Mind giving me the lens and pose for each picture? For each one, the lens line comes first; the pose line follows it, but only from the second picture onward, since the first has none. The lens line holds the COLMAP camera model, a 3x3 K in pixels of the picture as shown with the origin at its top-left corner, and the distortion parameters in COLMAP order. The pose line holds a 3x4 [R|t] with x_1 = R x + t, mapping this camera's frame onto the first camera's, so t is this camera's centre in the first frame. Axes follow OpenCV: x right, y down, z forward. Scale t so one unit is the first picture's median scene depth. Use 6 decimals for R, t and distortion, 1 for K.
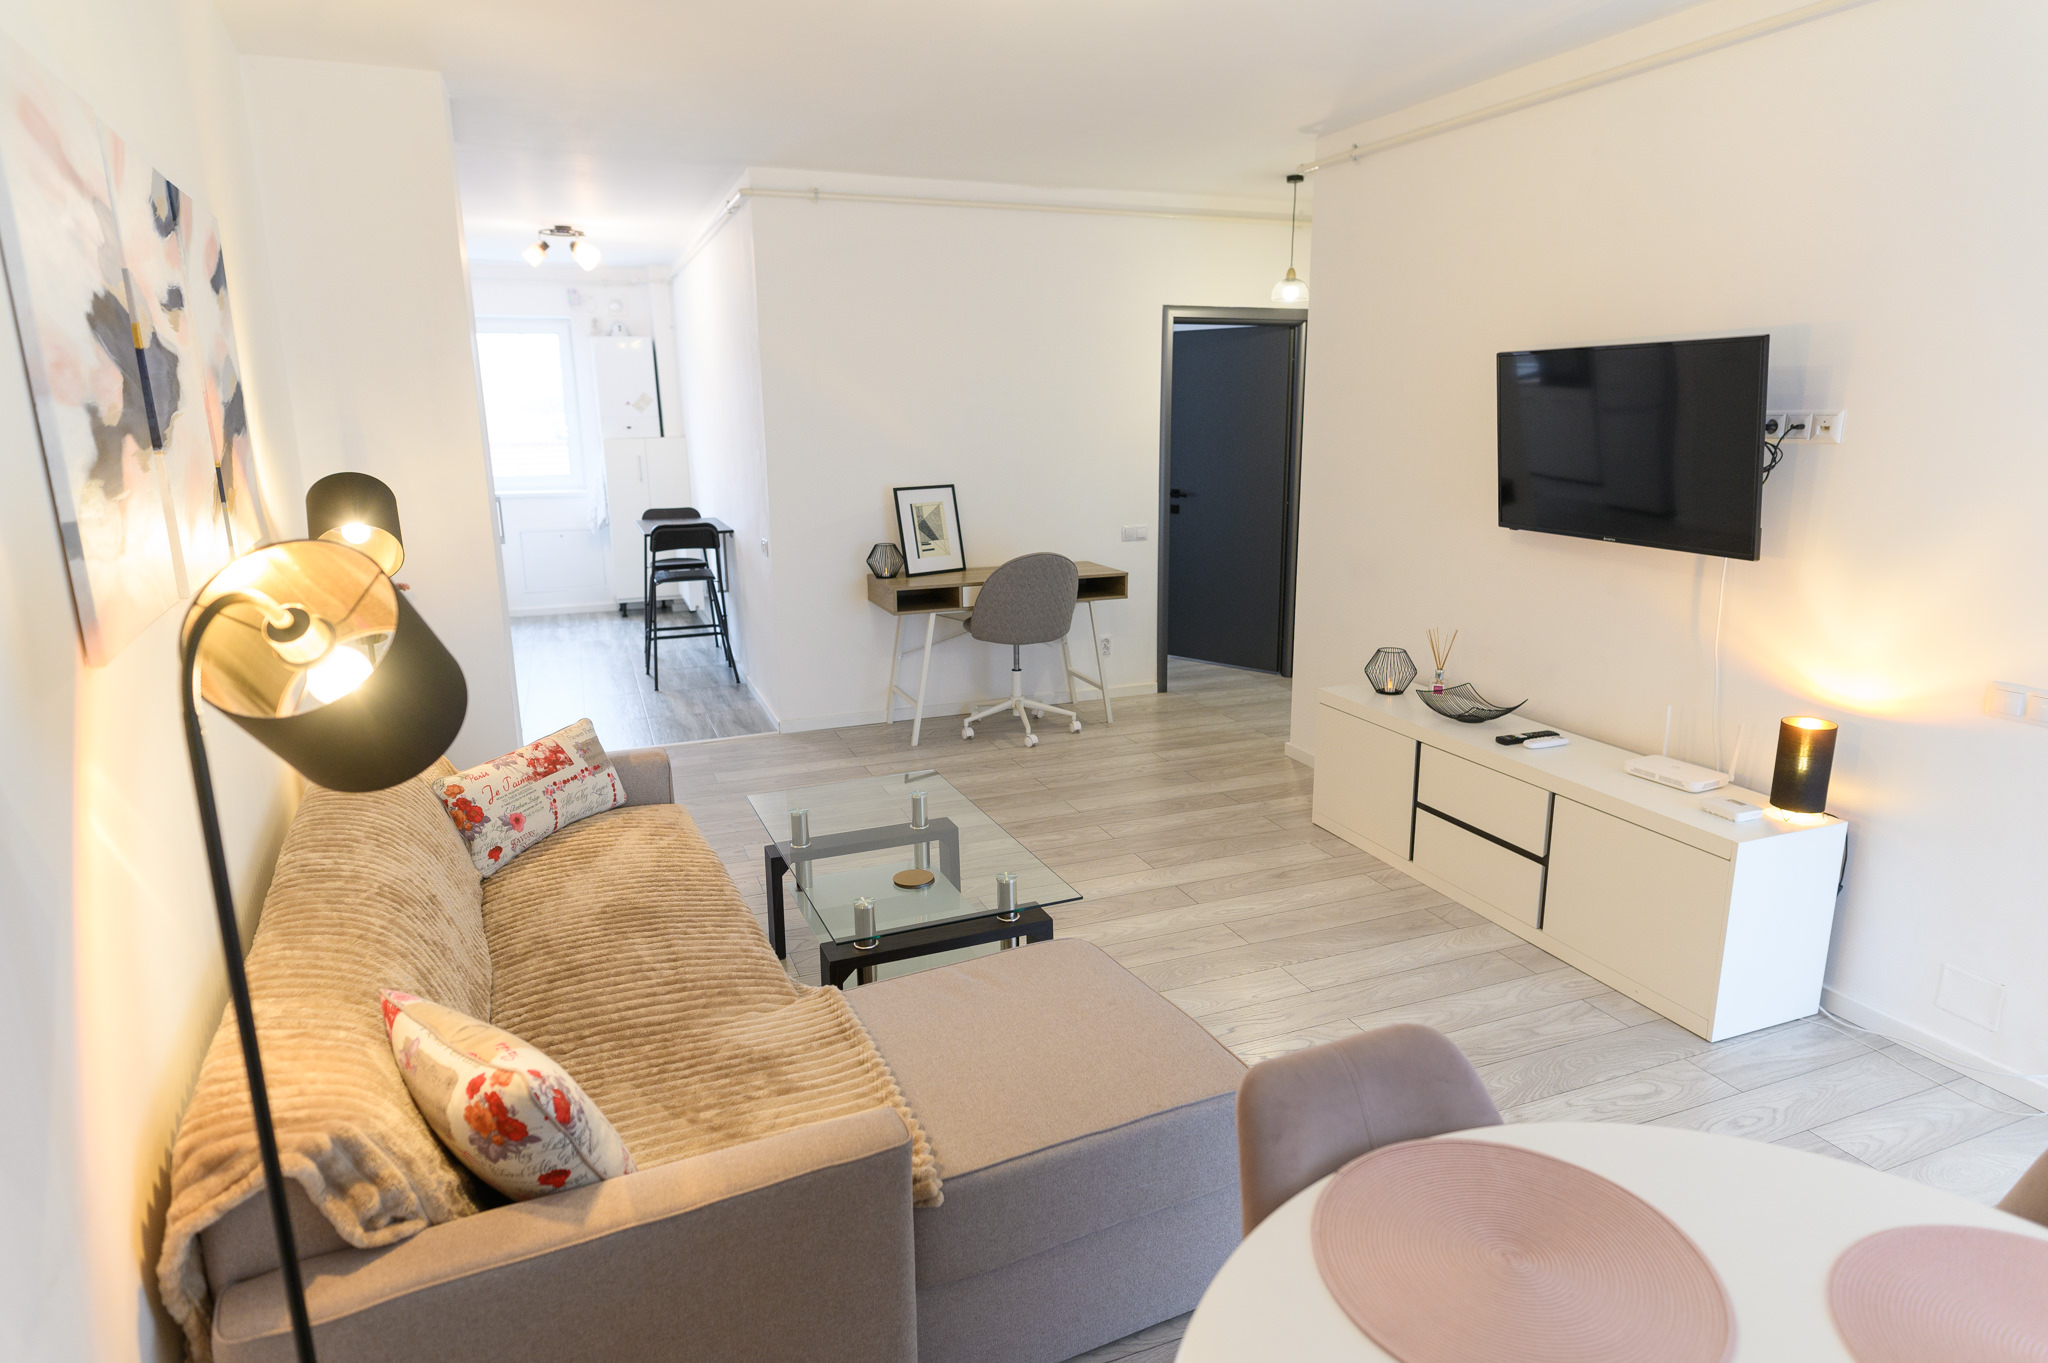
lens RADIAL K [[1173.5, 0, 1033.3], [0, 1173.5, 682.4], [0, 0, 1]] dist [0.002798, 0.001310]
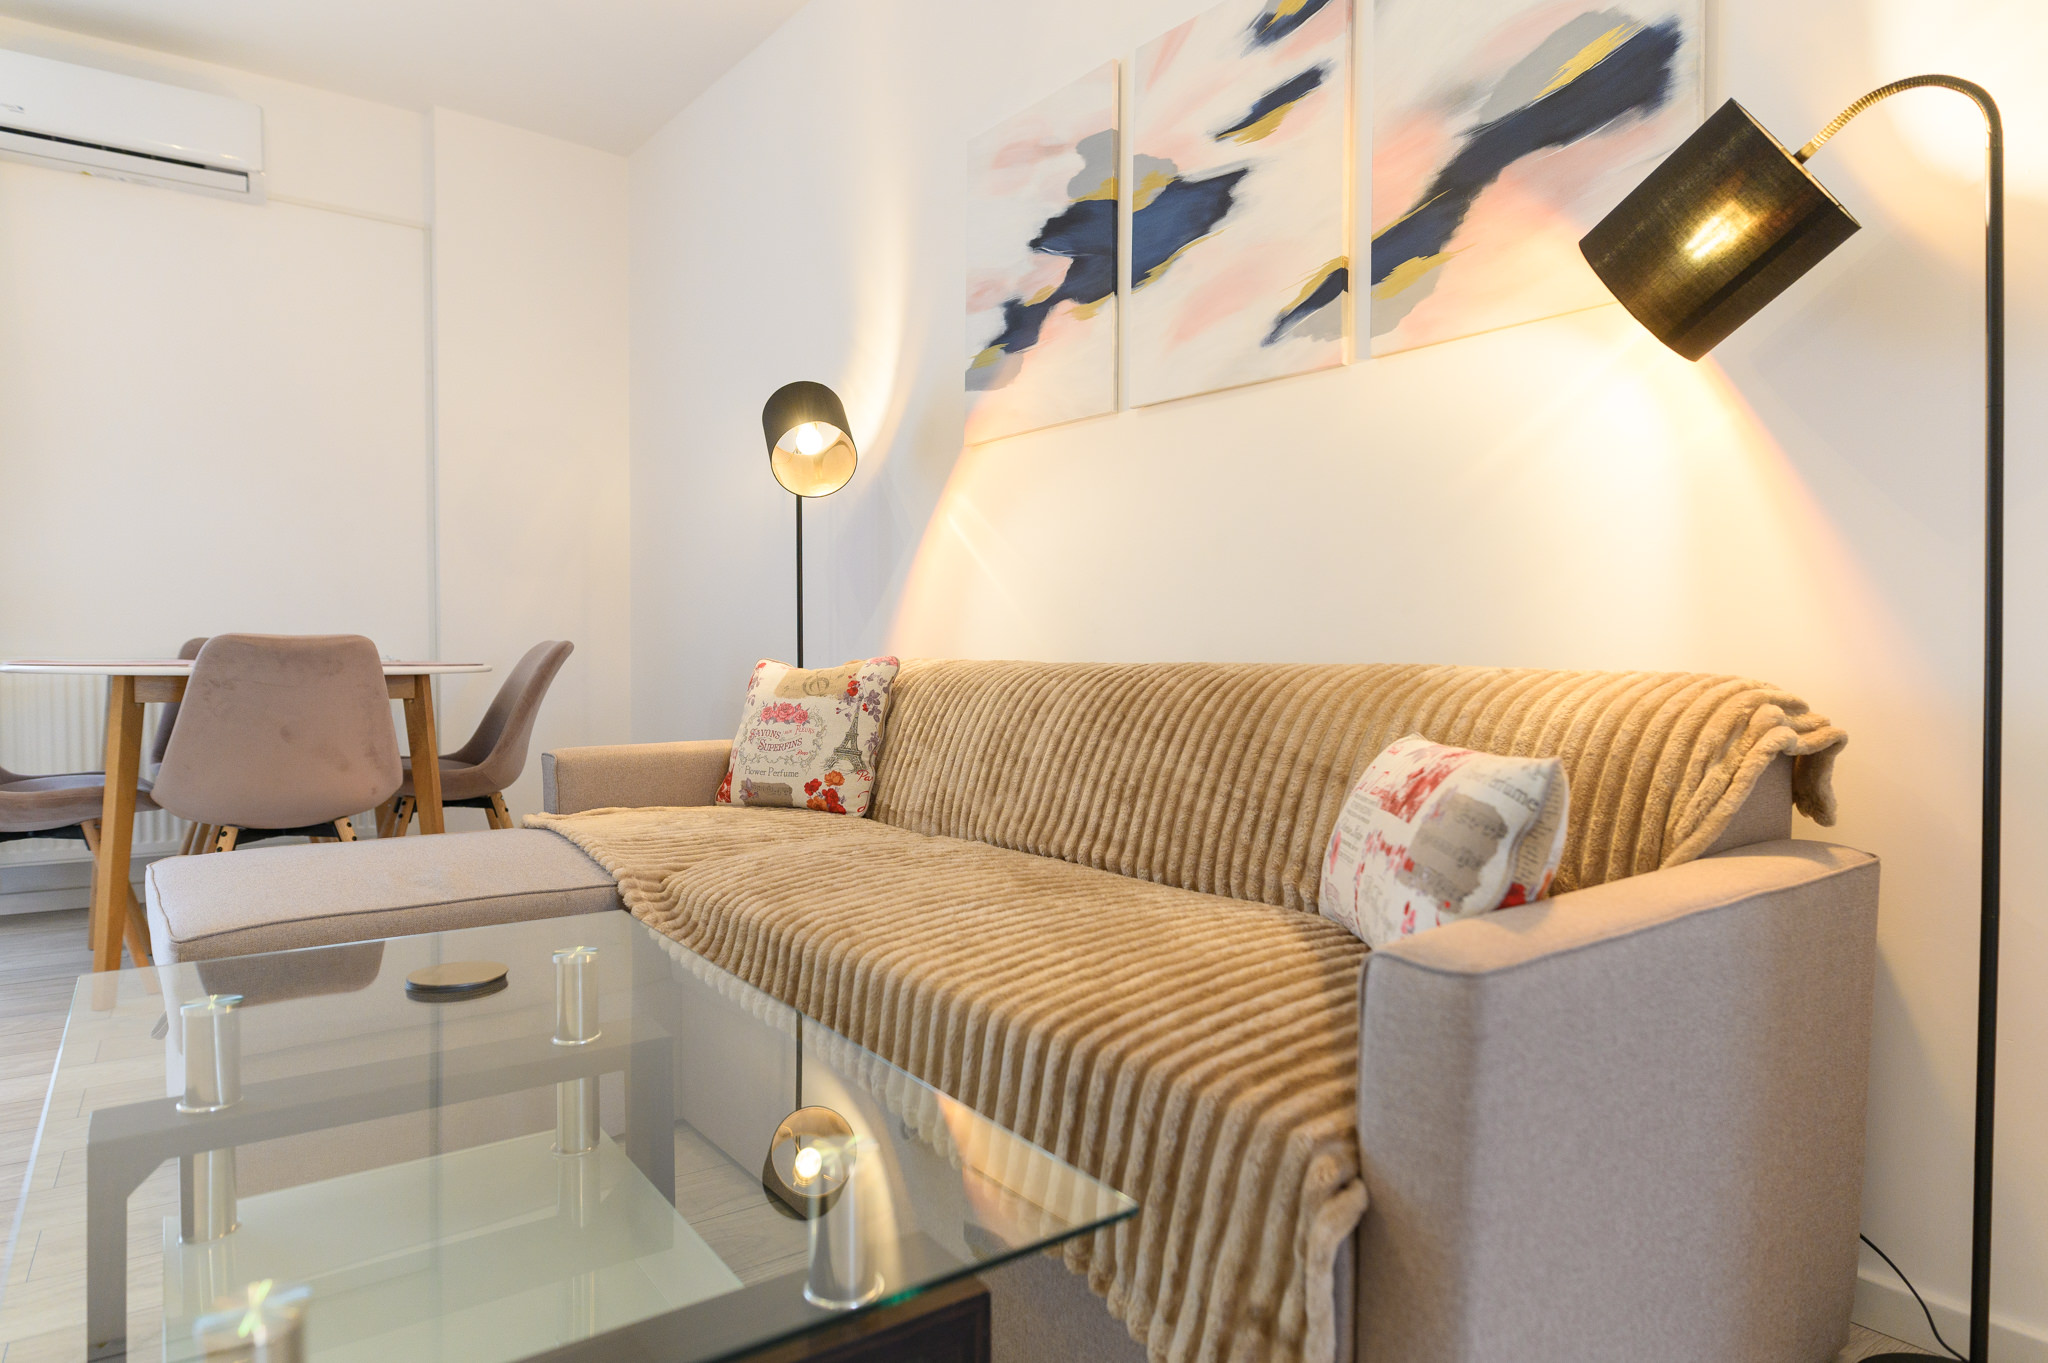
lens RADIAL K [[1180.0, 0, 1021.7], [0, 1180.0, 687.5], [0, 0, 1]] dist [-0.000122, -0.000787]
pose [[-0.975528, 0.009440, -0.219670, -0.107873], [-0.048110, 0.965703, 0.255151, -0.032827], [0.214545, 0.259476, -0.941617, 0.728161]]
